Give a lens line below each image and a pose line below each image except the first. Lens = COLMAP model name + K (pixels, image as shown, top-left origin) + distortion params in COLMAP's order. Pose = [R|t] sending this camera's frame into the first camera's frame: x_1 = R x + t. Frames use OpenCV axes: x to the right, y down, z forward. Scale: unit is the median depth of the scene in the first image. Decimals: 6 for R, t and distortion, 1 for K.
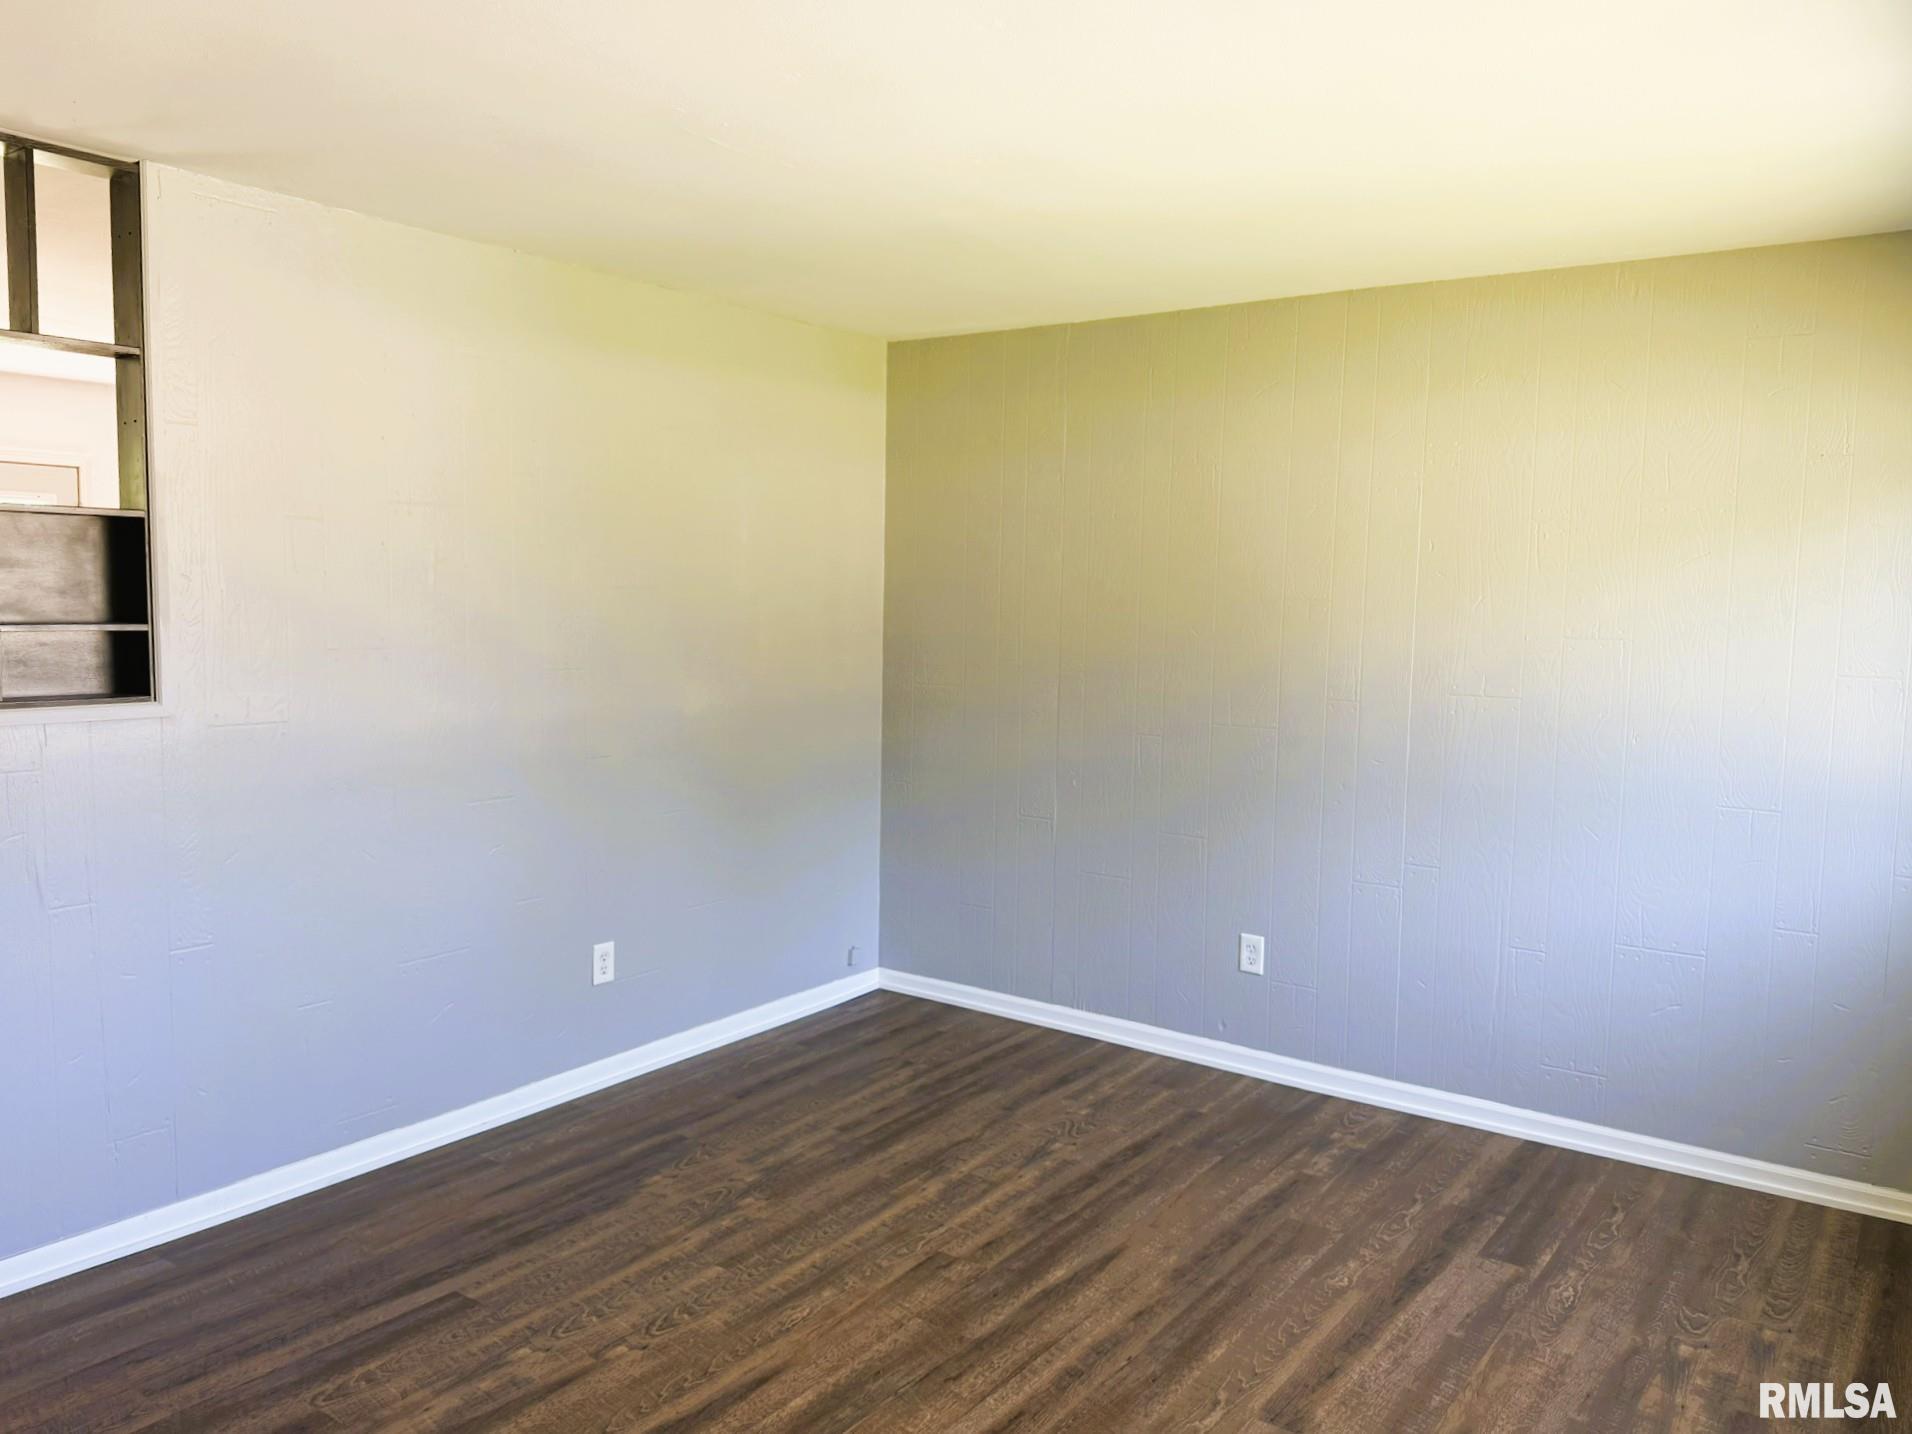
lens RADIAL K [[1496.6, 0, 956.0], [0, 1496.6, 703.2], [0, 0, 1]] dist [0.043625, -0.018852]
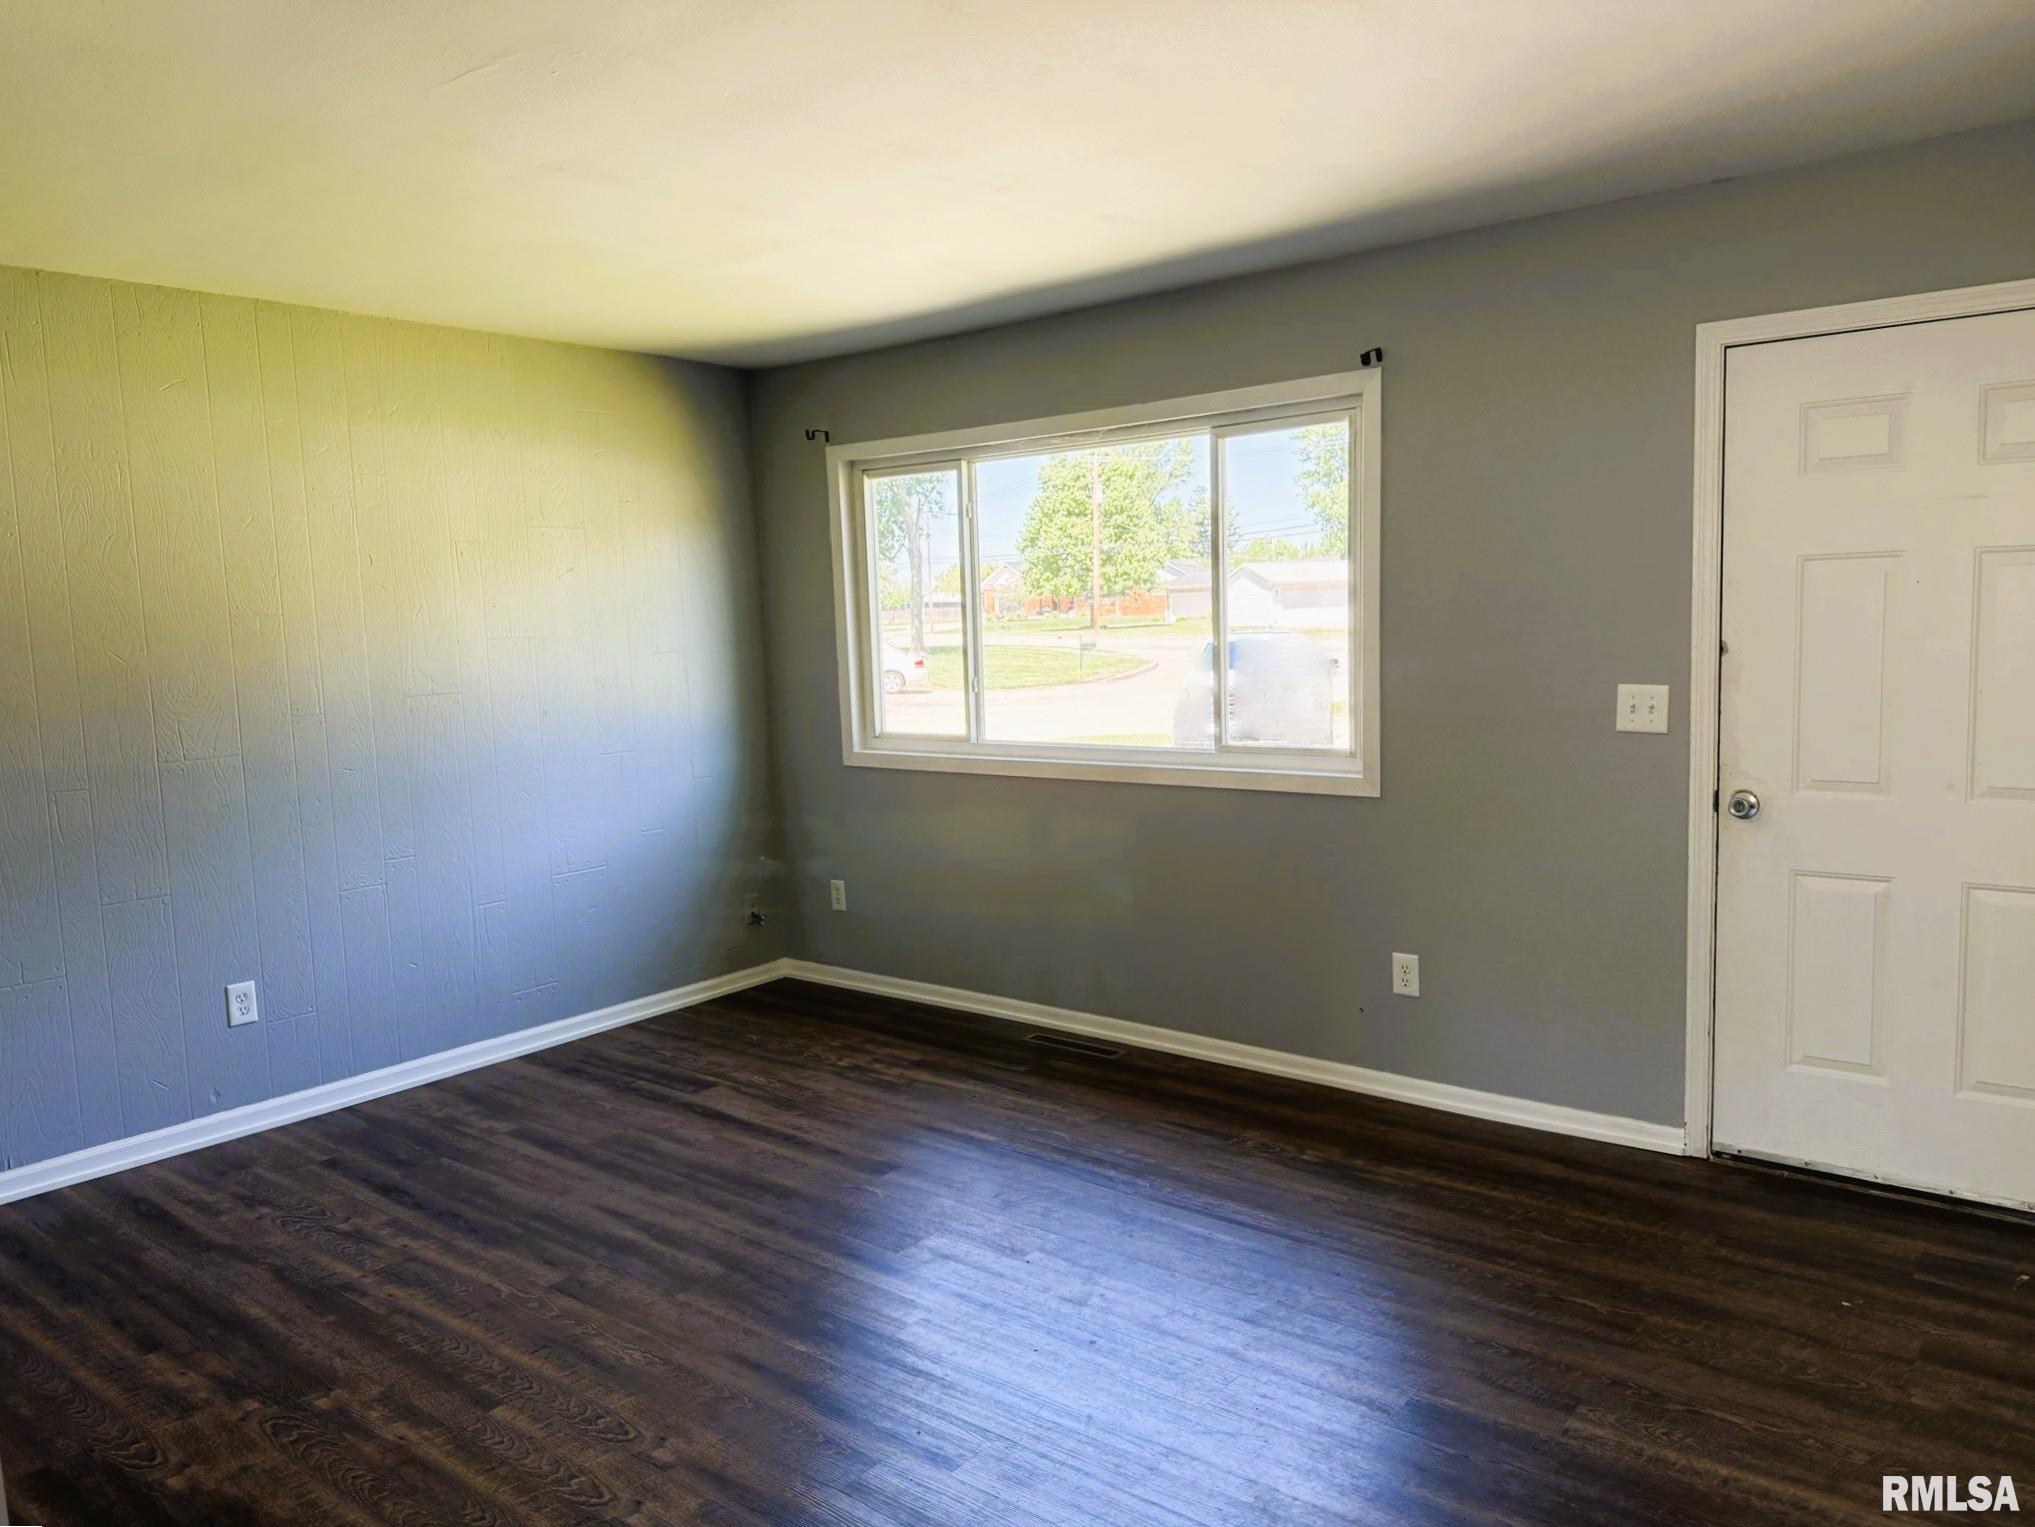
lens RADIAL K [[1443.2, 0, 1017.7], [0, 1443.2, 773.5], [0, 0, 1]] dist [0.076720, -0.019424]
pose [[0.073293, -0.140374, 0.987382, -0.785172], [0.116942, 0.984425, 0.131273, -0.045908], [-0.990431, 0.105845, 0.088567, 0.517255]]
